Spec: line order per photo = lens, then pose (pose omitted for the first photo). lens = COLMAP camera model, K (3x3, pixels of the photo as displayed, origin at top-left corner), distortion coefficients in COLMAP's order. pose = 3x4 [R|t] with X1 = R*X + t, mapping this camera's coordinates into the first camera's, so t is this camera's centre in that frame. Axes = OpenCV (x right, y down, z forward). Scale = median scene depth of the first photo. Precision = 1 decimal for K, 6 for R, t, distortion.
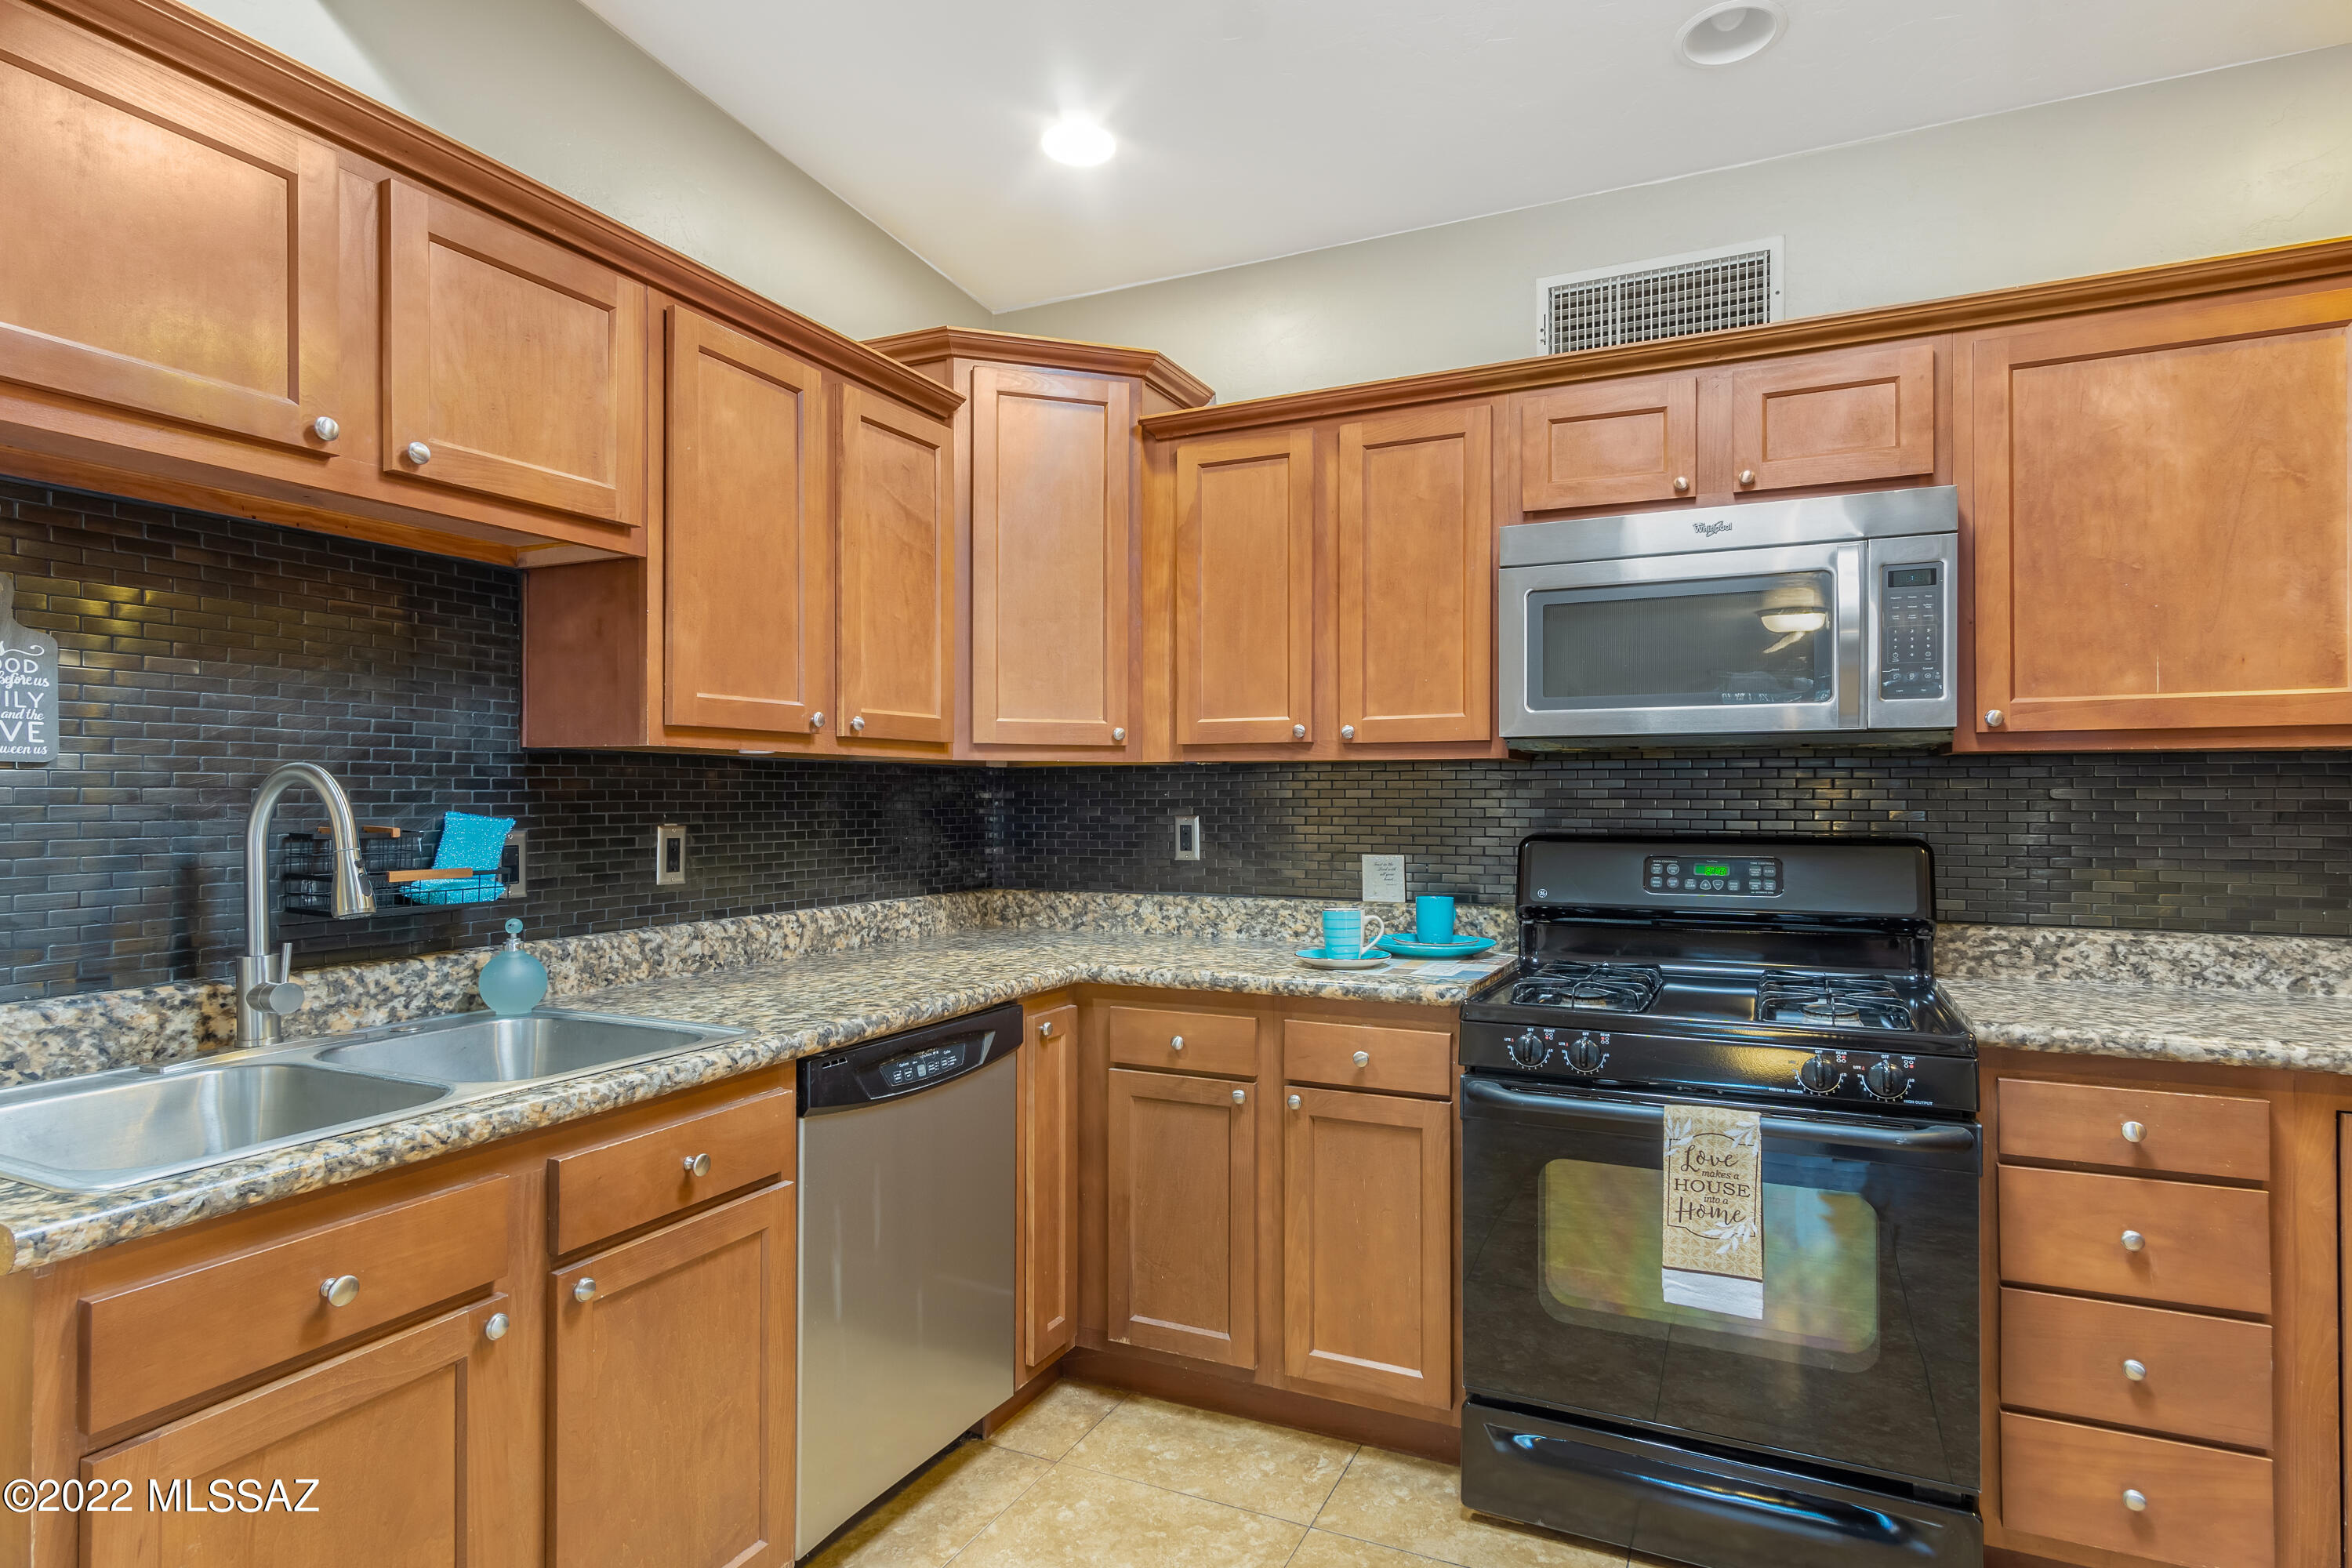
lens RADIAL K [[1267.5, 0, 1176.0], [0, 1267.5, 784.0], [0, 0, 1]] dist [0.004949, 0.000890]
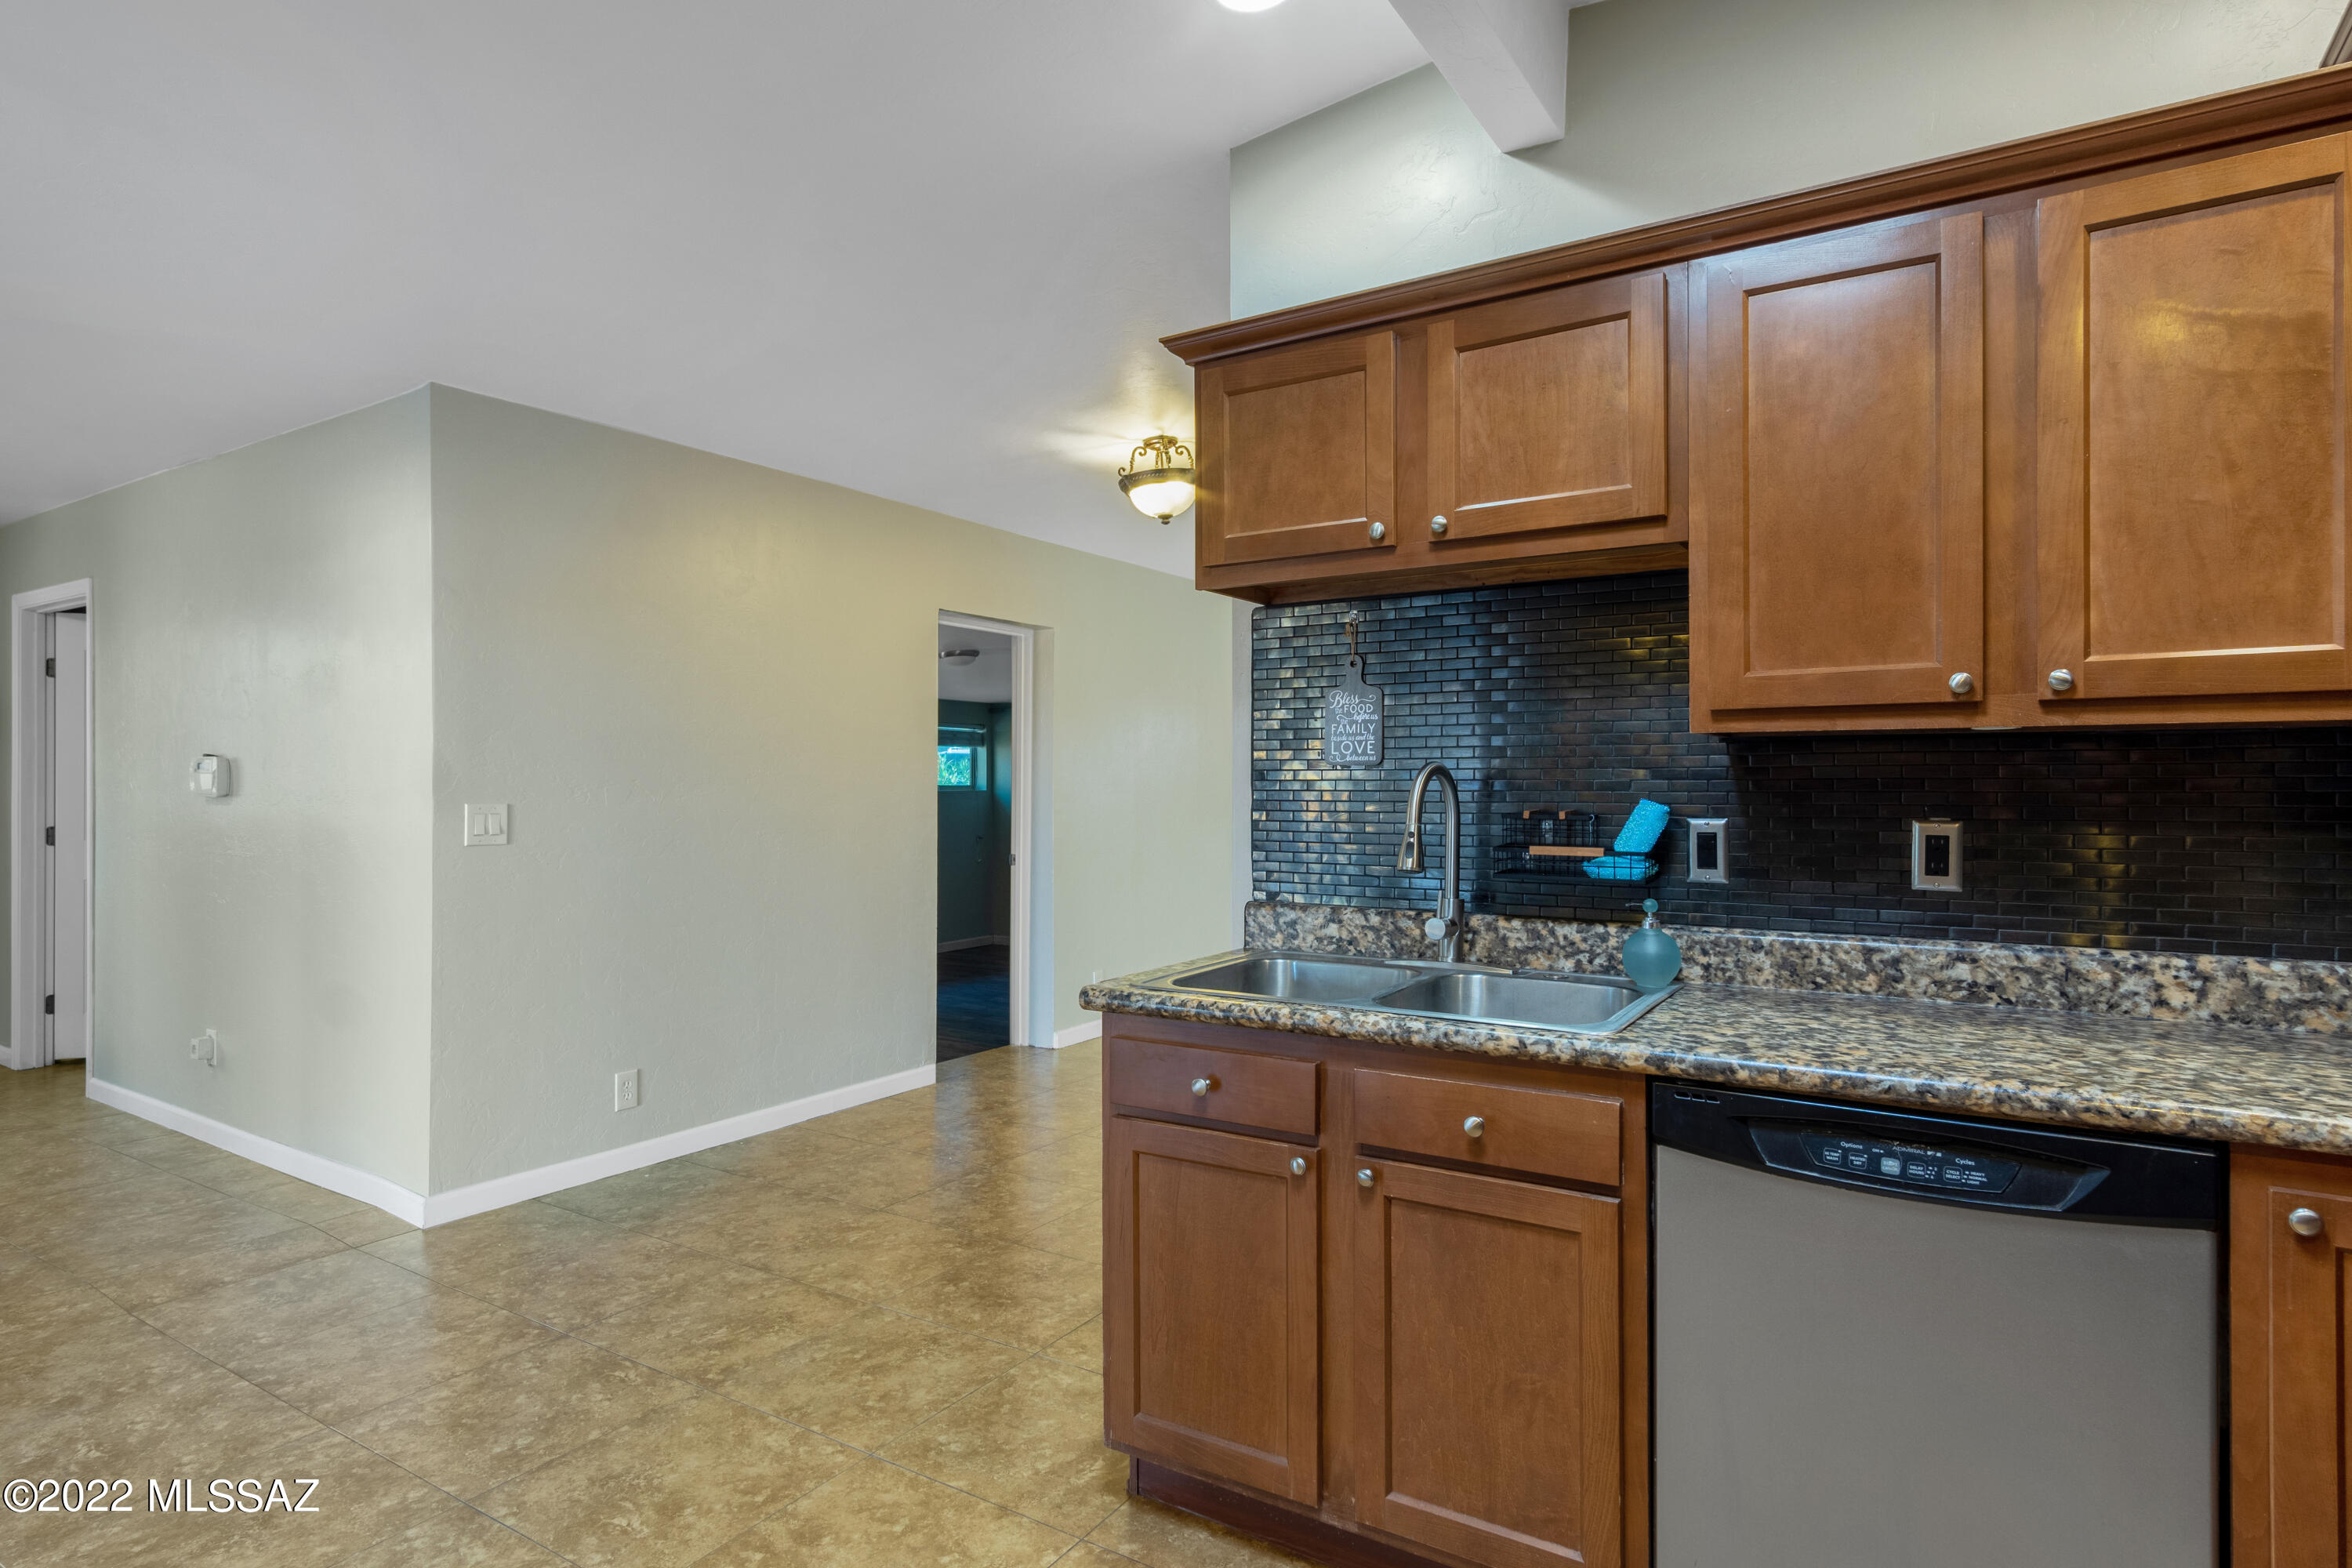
lens RADIAL K [[1267.5, 0, 1176.0], [0, 1267.5, 784.0], [0, 0, 1]] dist [0.004949, 0.000890]
pose [[-0.132845, -0.003637, -0.991130, 0.571623], [0.009337, 0.999944, -0.004921, 0.008991], [0.991093, -0.009908, -0.132804, 0.701421]]
